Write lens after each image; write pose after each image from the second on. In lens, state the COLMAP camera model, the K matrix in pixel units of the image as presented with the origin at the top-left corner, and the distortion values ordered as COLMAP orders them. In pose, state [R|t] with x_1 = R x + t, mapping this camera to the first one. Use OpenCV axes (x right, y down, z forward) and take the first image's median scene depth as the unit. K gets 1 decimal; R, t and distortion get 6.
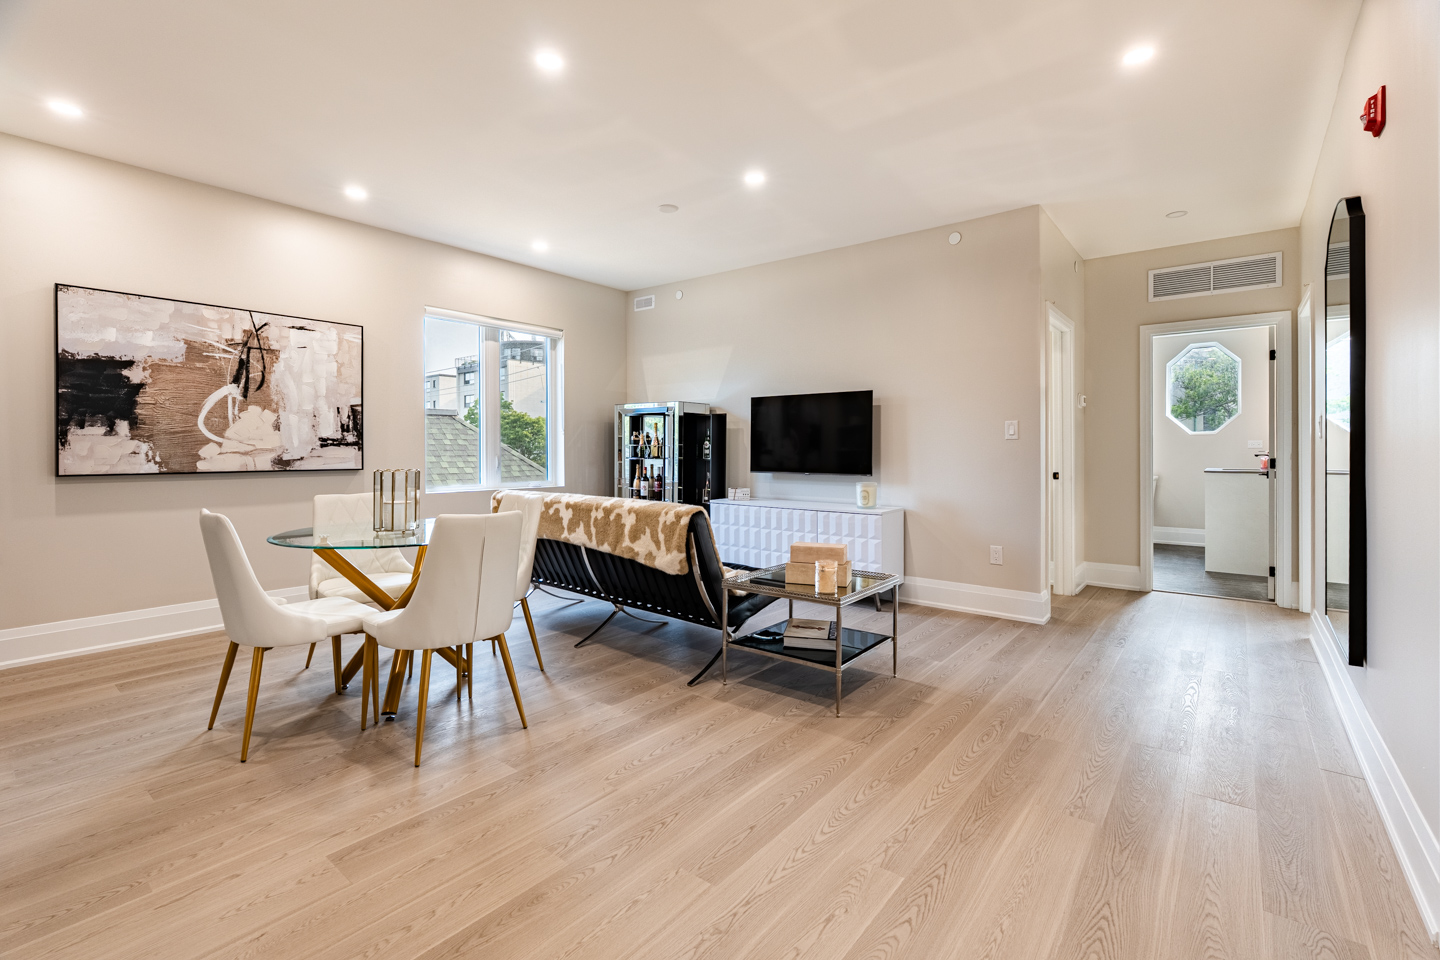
lens RADIAL K [[638.2, 0, 719.3], [0, 638.2, 451.3], [0, 0, 1]] dist [-0.002794, 0.000114]
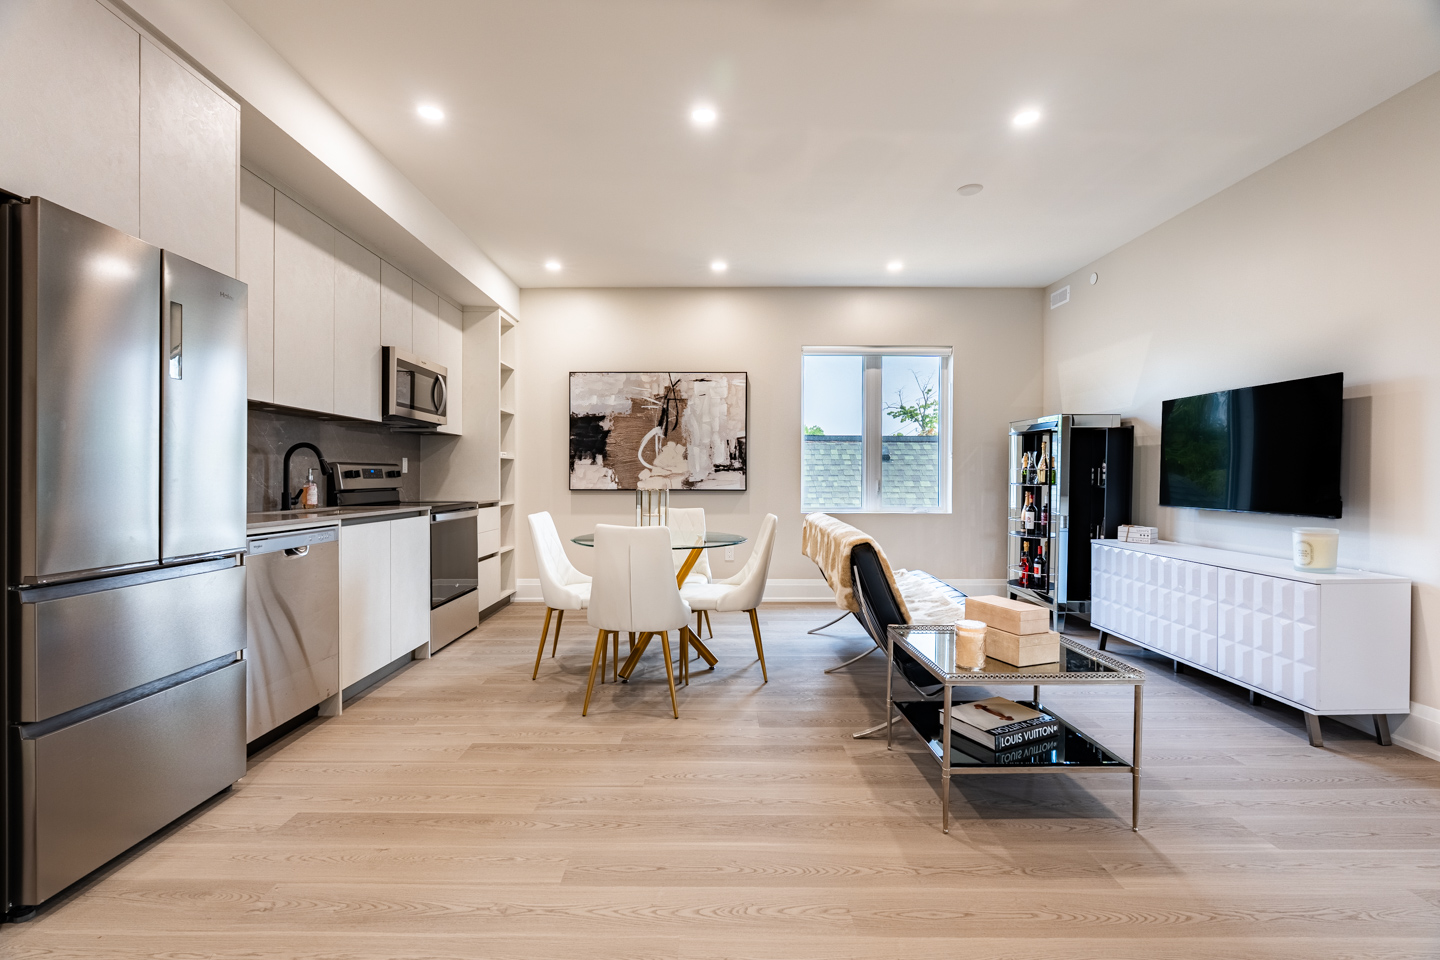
lens RADIAL K [[637.2, 0, 720.0], [0, 637.2, 480.0], [0, 0, 1]] dist [-0.003307, 0.000115]
pose [[0.629633, 0.006449, -0.776866, 0.405625], [-0.003867, 0.999979, 0.005167, 0.003304], [0.776883, -0.000250, 0.629645, 0.228202]]
